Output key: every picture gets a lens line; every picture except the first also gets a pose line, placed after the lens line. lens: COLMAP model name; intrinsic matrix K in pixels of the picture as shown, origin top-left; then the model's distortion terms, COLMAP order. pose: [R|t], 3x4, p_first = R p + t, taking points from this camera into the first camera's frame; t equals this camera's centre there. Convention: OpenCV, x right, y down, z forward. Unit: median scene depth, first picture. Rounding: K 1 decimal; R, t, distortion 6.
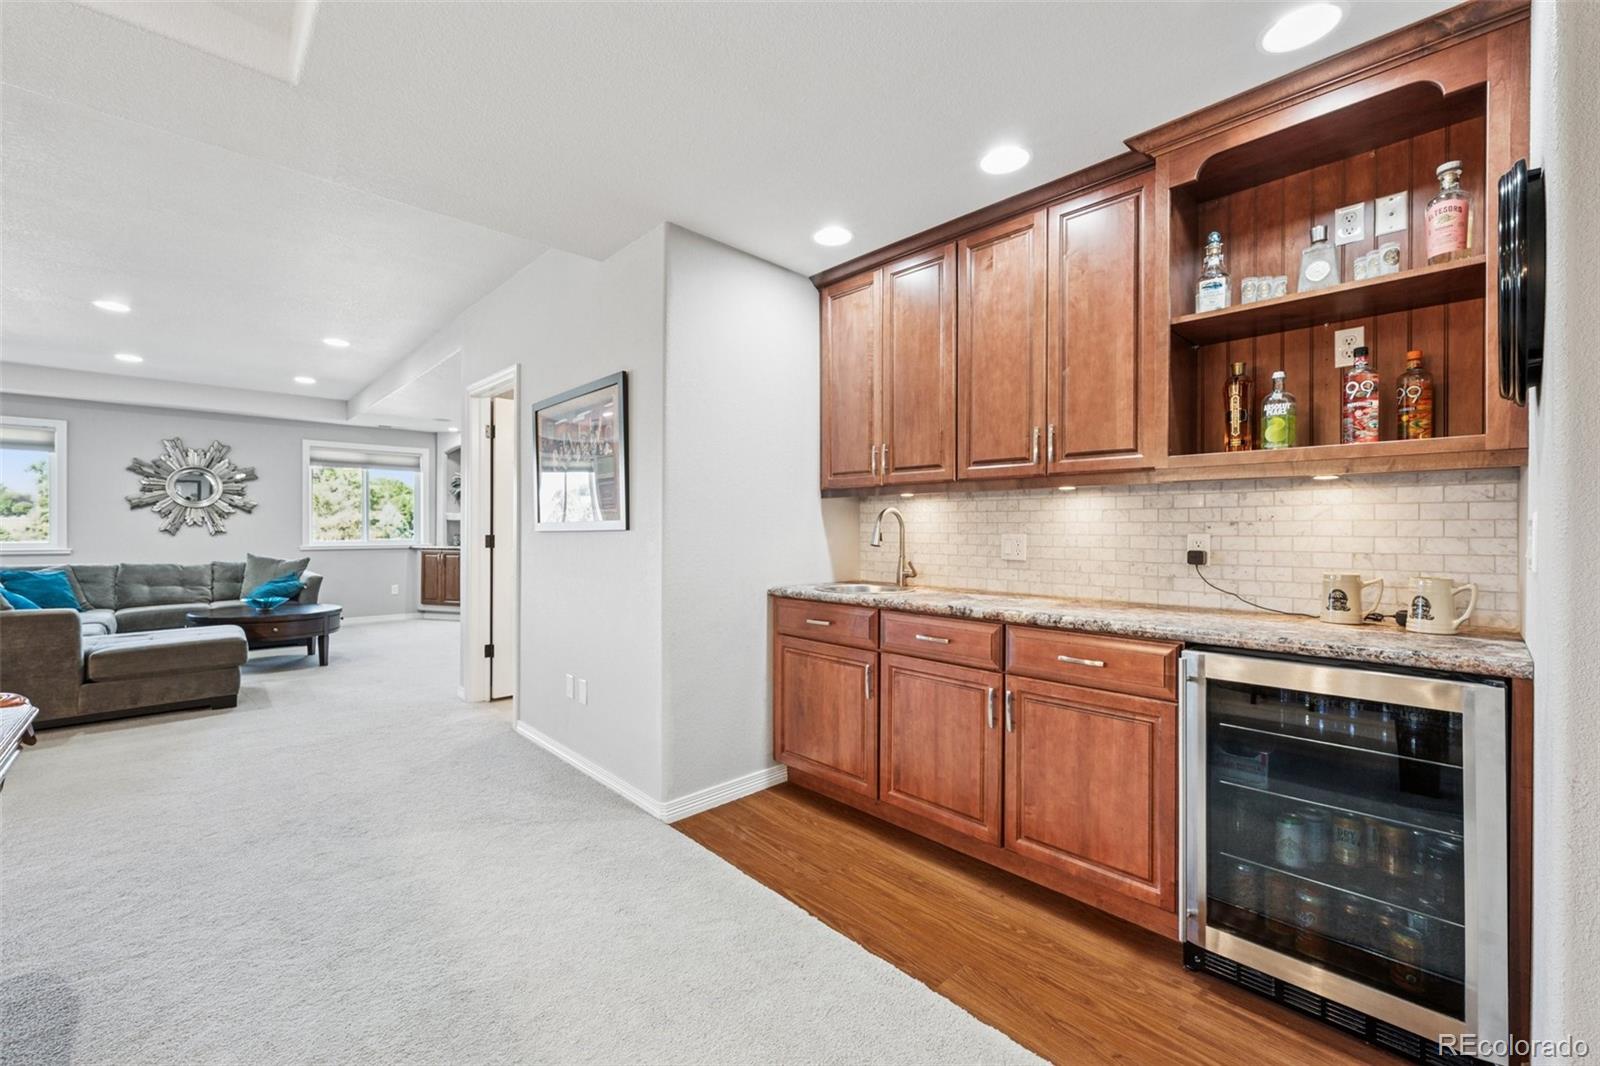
lens RADIAL K [[661.2, 0, 797.5], [0, 661.2, 543.8], [0, 0, 1]] dist [-0.001354, -0.000111]
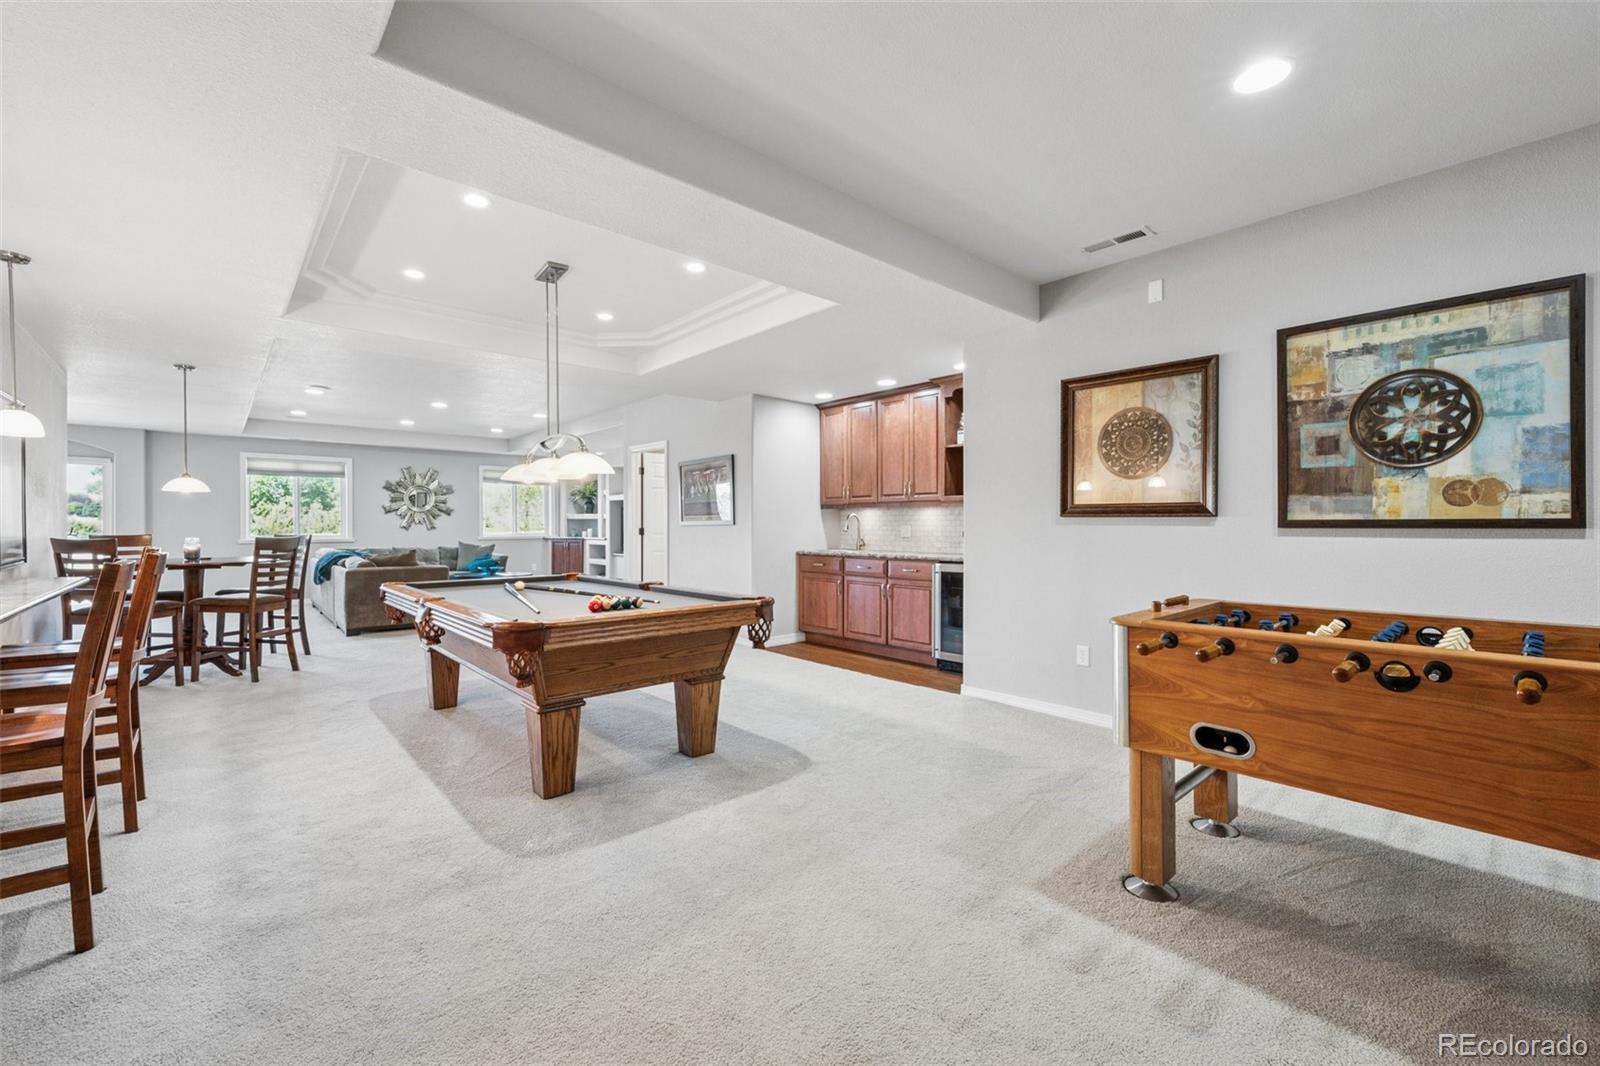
lens RADIAL K [[661.2, 0, 797.5], [0, 661.2, 543.8], [0, 0, 1]] dist [-0.001354, -0.000111]
pose [[0.999505, -0.004460, -0.031128, 0.028347], [0.004697, 0.999960, 0.007565, 0.027603], [0.031093, -0.007707, 0.999487, -1.204701]]
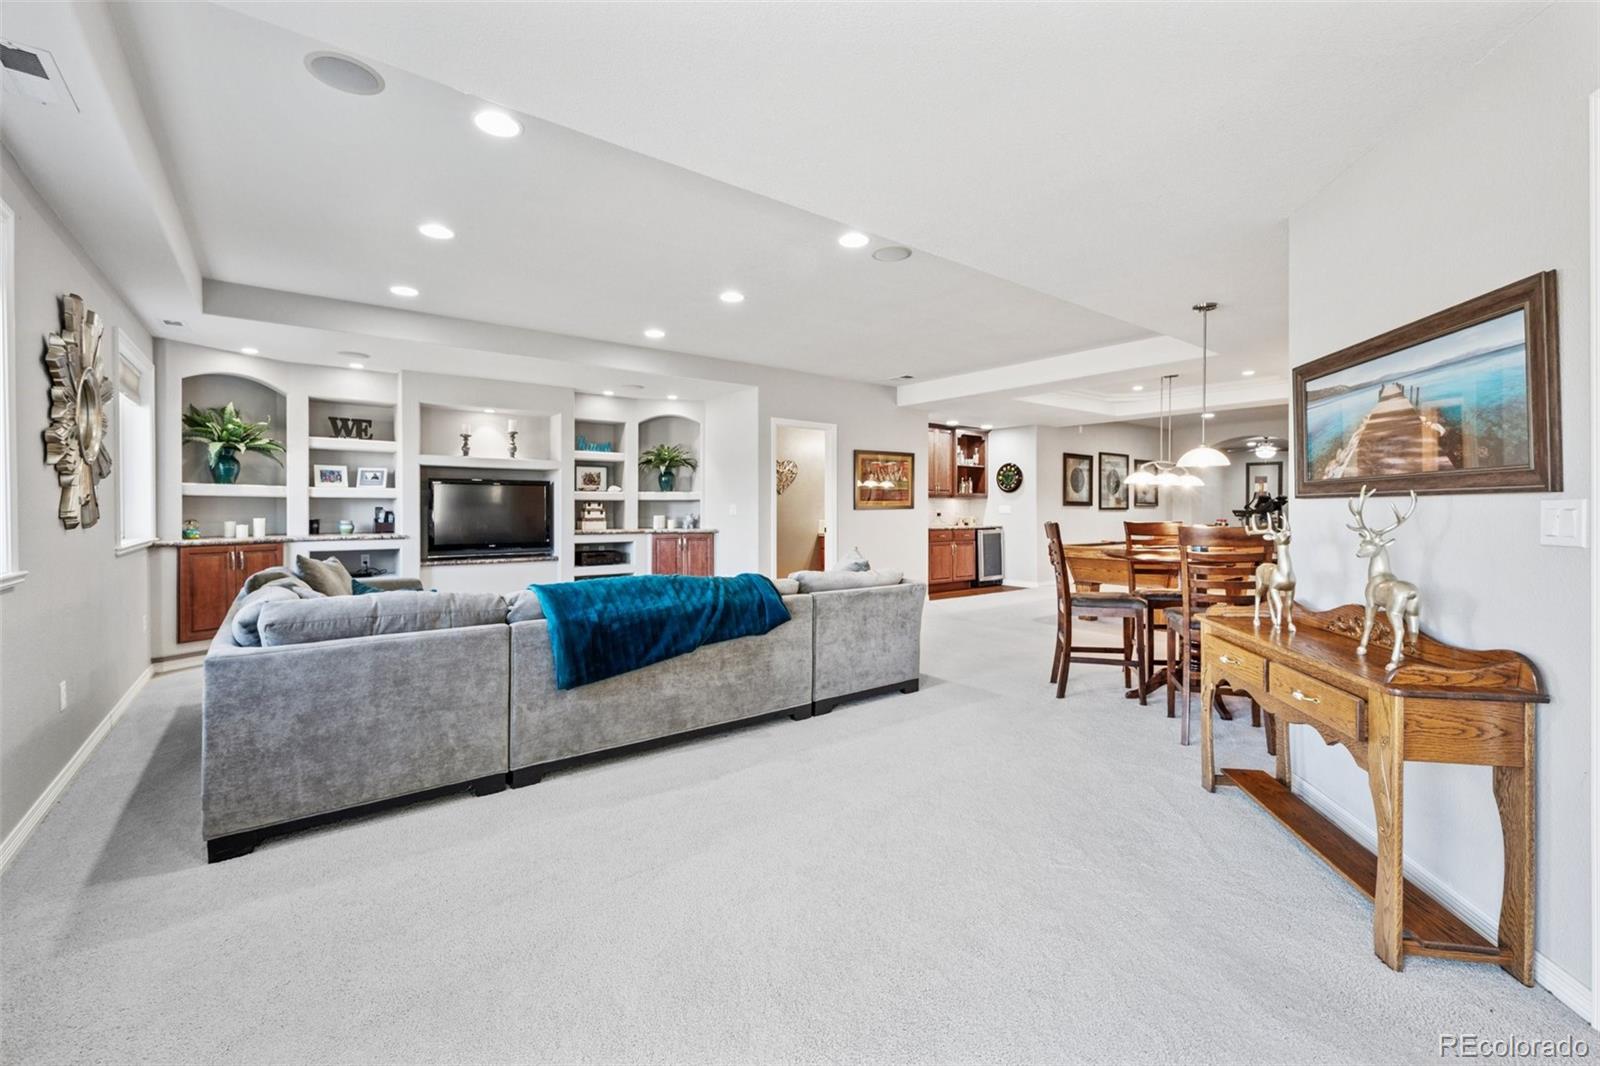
lens RADIAL K [[666.2, 0, 802.2], [0, 666.2, 529.8], [0, 0, 1]] dist [-0.000265, 0.000233]
pose [[0.099519, -0.033225, 0.994481, -3.088198], [0.023418, 0.999244, 0.031041, -0.032126], [-0.994760, 0.020200, 0.100221, 1.200494]]
